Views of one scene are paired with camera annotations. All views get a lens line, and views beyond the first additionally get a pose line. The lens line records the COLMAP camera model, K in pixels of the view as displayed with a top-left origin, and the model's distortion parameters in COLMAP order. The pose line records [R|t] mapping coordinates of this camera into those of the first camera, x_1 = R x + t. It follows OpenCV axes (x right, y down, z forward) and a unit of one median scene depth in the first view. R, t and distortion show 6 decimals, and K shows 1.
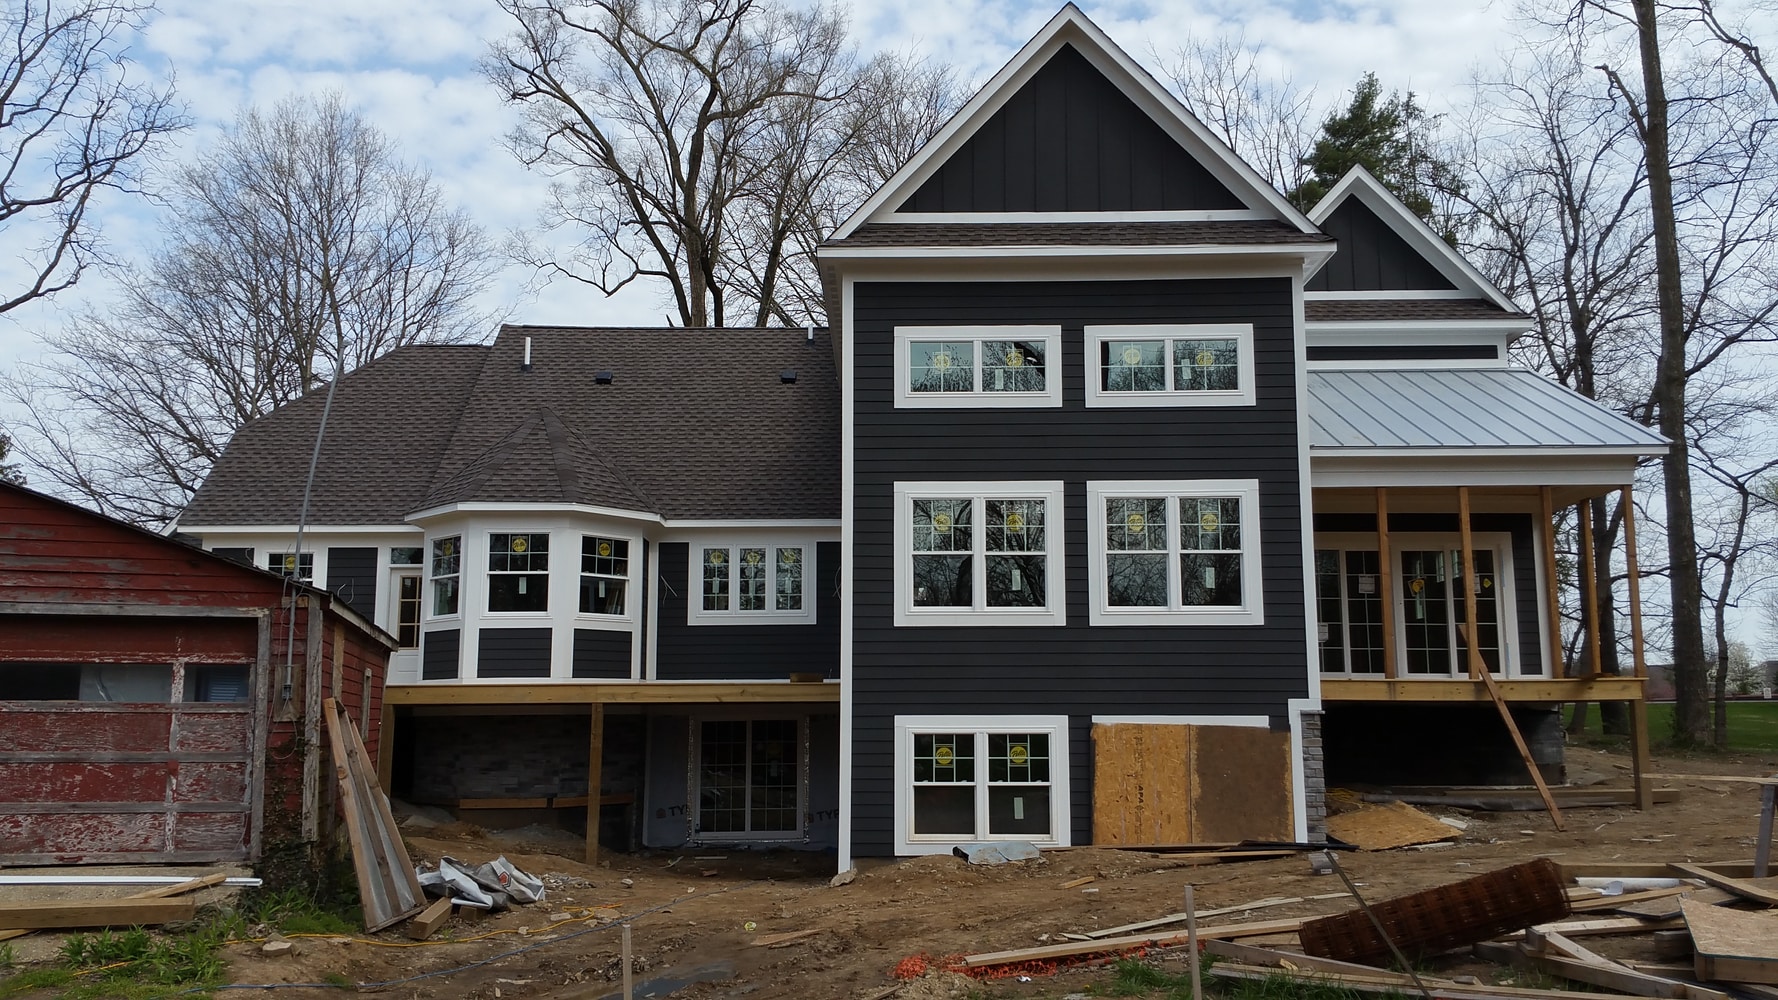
lens RADIAL K [[1434.7, 0, 889.0], [0, 1434.7, 500.0], [0, 0, 1]] dist [0.109834, -0.178482]
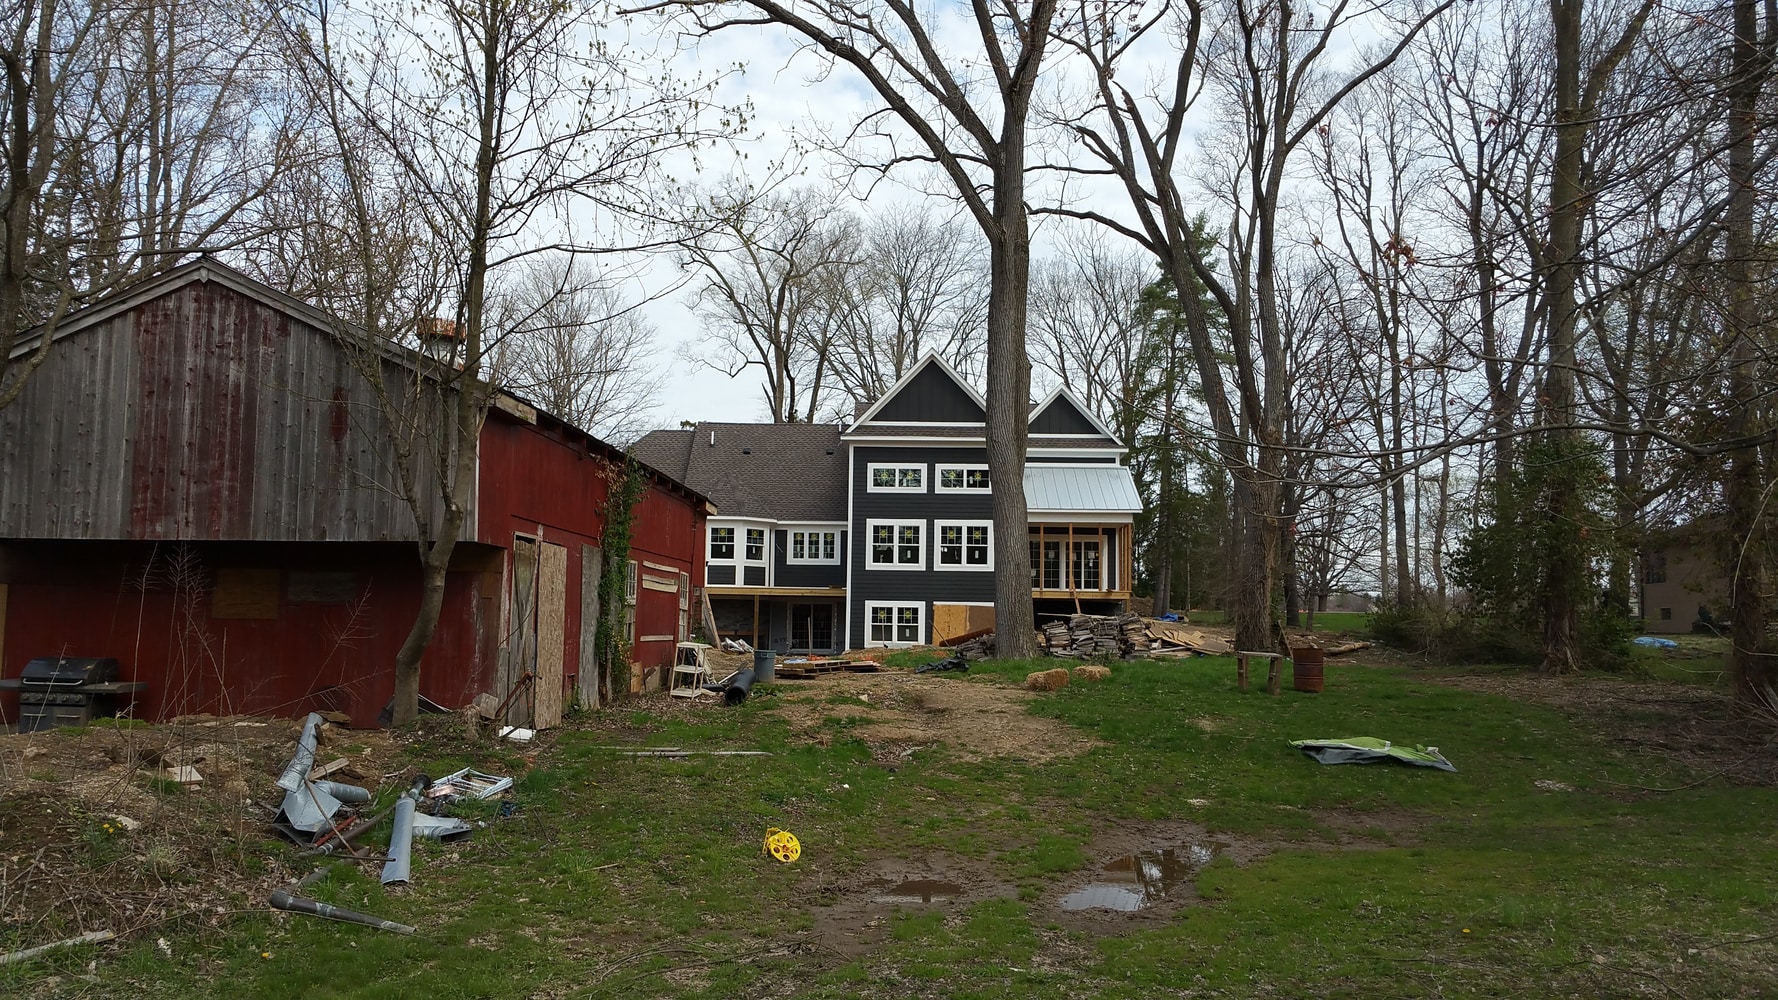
lens RADIAL K [[1434.7, 0, 889.0], [0, 1434.7, 500.0], [0, 0, 1]] dist [0.109834, -0.178482]
pose [[0.999531, 0.015499, -0.026403, 0.122460], [-0.013800, 0.997894, 0.063378, -0.231488], [0.027330, -0.062984, 0.997640, -1.833461]]
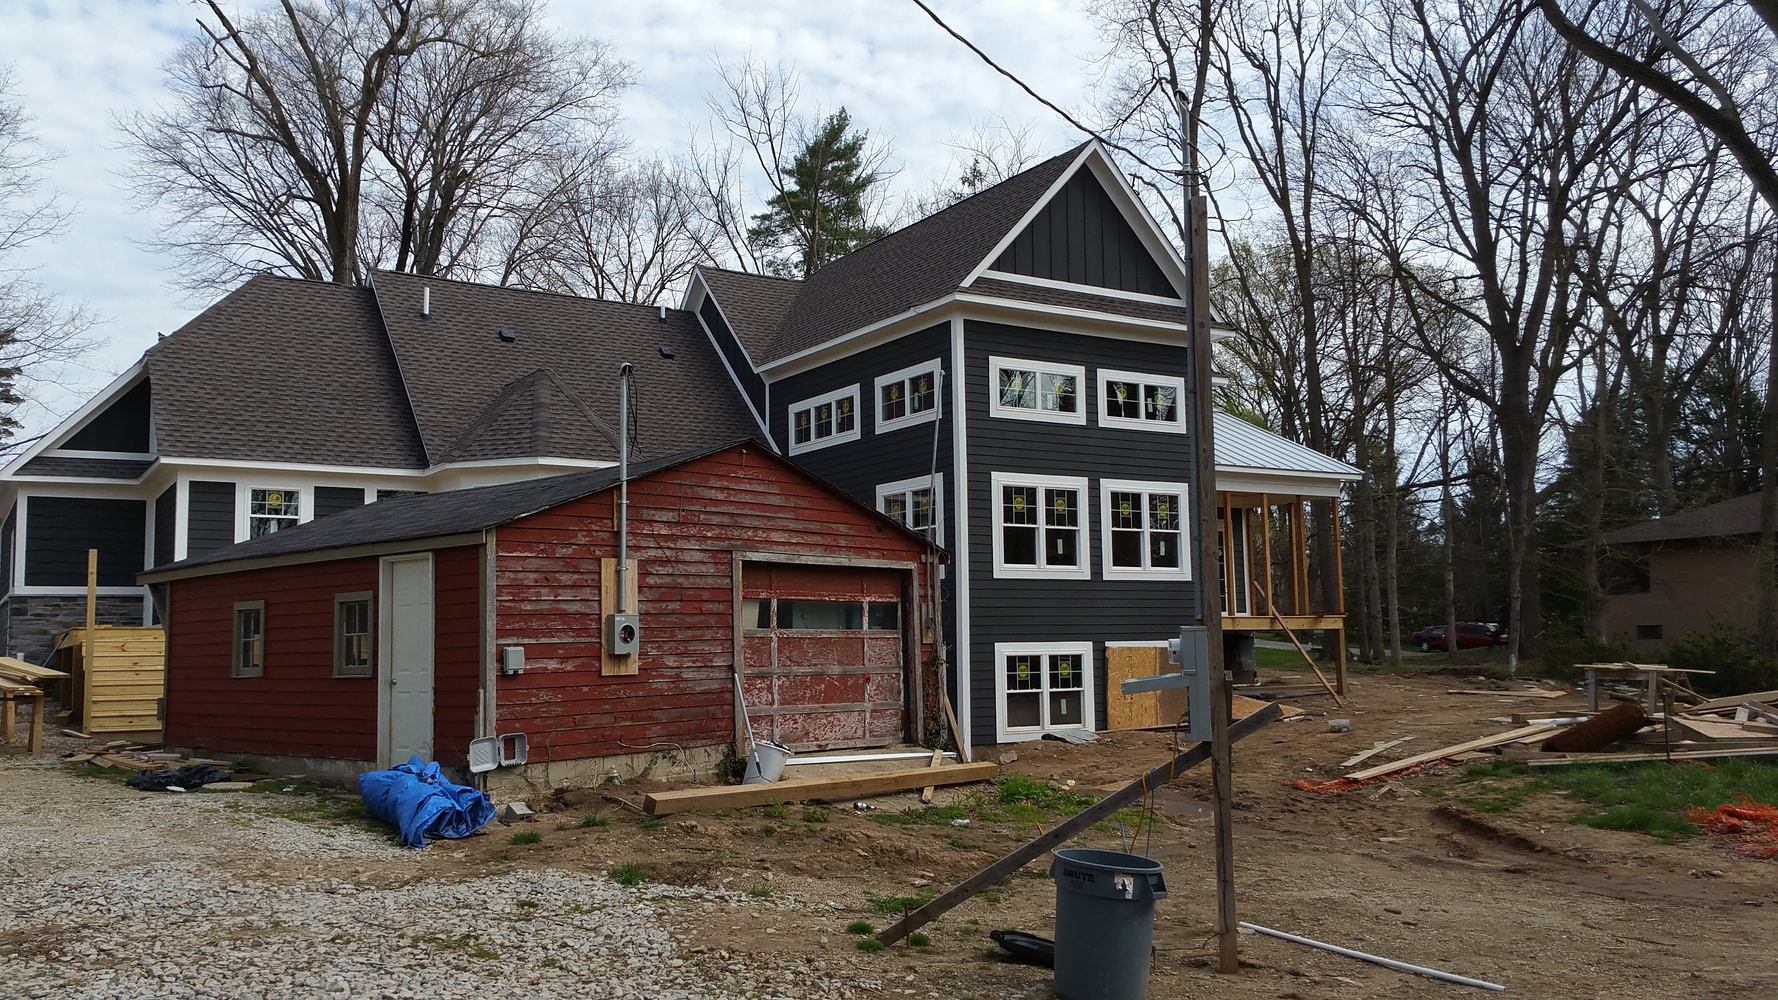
lens RADIAL K [[1434.7, 0, 889.0], [0, 1434.7, 500.0], [0, 0, 1]] dist [0.109834, -0.178482]
pose [[0.840573, 0.045357, 0.539796, -0.814841], [-0.067887, 0.997453, 0.021901, -0.009165], [-0.537427, -0.055055, 0.841511, -0.091691]]
